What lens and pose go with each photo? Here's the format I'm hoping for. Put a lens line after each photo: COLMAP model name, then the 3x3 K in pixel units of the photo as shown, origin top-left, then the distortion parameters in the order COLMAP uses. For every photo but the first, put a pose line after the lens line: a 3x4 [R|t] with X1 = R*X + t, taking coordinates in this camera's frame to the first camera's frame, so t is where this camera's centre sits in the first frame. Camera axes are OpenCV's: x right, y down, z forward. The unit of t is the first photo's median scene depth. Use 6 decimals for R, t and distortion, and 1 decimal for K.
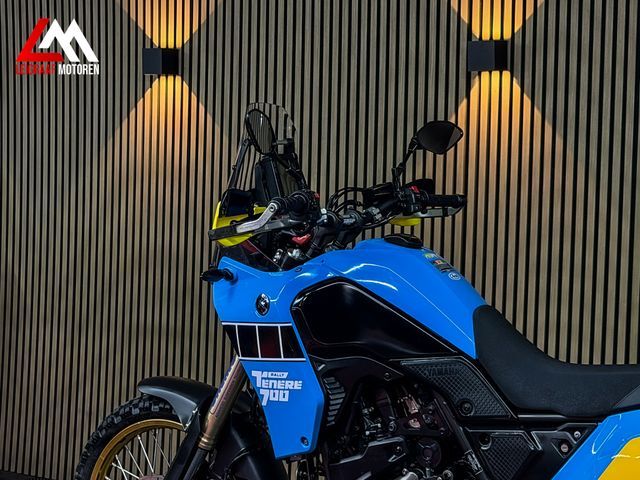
lens RADIAL K [[1436.5, 0, 320.0], [0, 1436.5, 240.0], [0, 0, 1]] dist [0.112477, 0.300020]
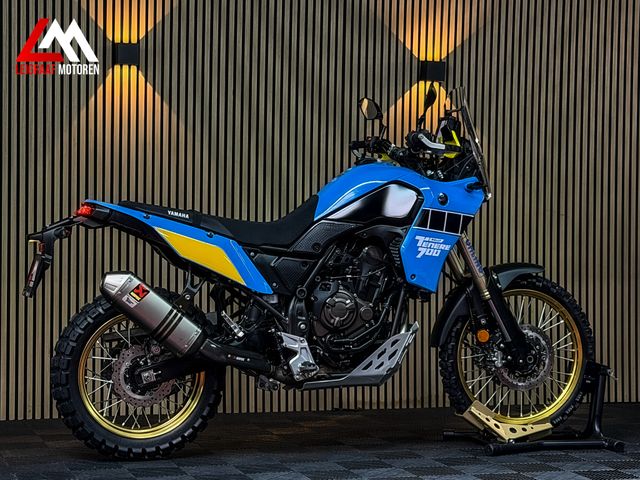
lens RADIAL K [[1461.1, 0, 309.2], [0, 1461.1, 238.4], [0, 0, 1]] dist [0.088959, 0.568336]
pose [[0.635497, -0.024402, 0.771718, -1.130756], [0.050905, 0.998650, -0.010341, 0.098434], [-0.770424, 0.045856, 0.635881, -0.058757]]
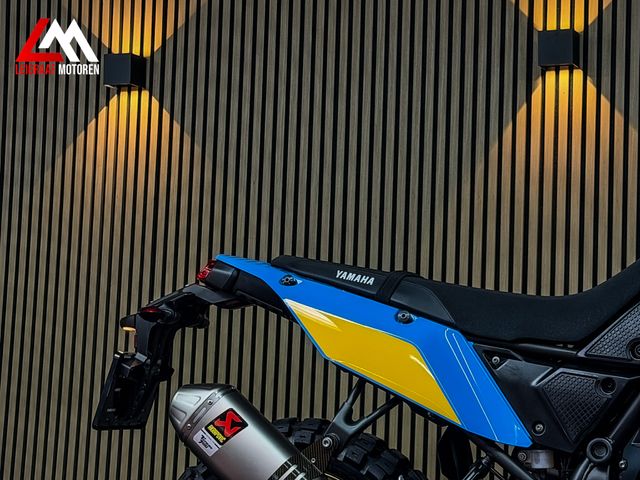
lens RADIAL K [[1461.1, 0, 309.2], [0, 1461.1, 238.4], [0, 0, 1]] dist [0.088959, 0.568336]
pose [[0.981105, 0.029452, 0.191223, -0.244181], [-0.000568, 0.988780, -0.149378, 0.143481], [-0.193477, 0.146447, 0.970113, 0.258514]]
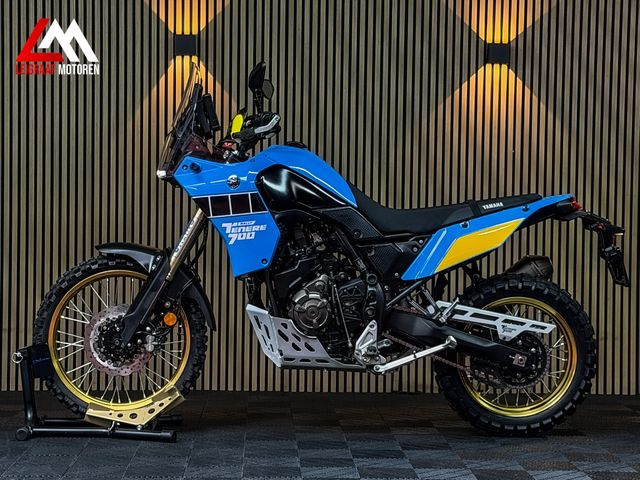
lens RADIAL K [[1436.5, 0, 320.0], [0, 1436.5, 240.0], [0, 0, 1]] dist [0.112477, 0.300020]
pose [[0.810290, -0.029542, 0.585284, -0.821363], [0.041808, 0.999098, -0.007452, 0.113457], [-0.584536, 0.030507, 0.810794, -0.349898]]
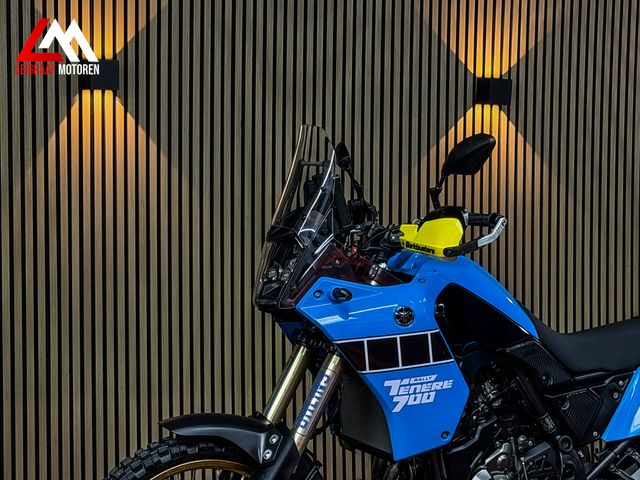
lens RADIAL K [[1436.5, 0, 320.0], [0, 1436.5, 240.0], [0, 0, 1]] dist [0.112477, 0.300020]
pose [[0.519982, -0.059387, 0.852110, -0.860137], [0.065114, 0.997433, 0.029780, -0.041152], [-0.851692, 0.039999, 0.522514, 0.439211]]
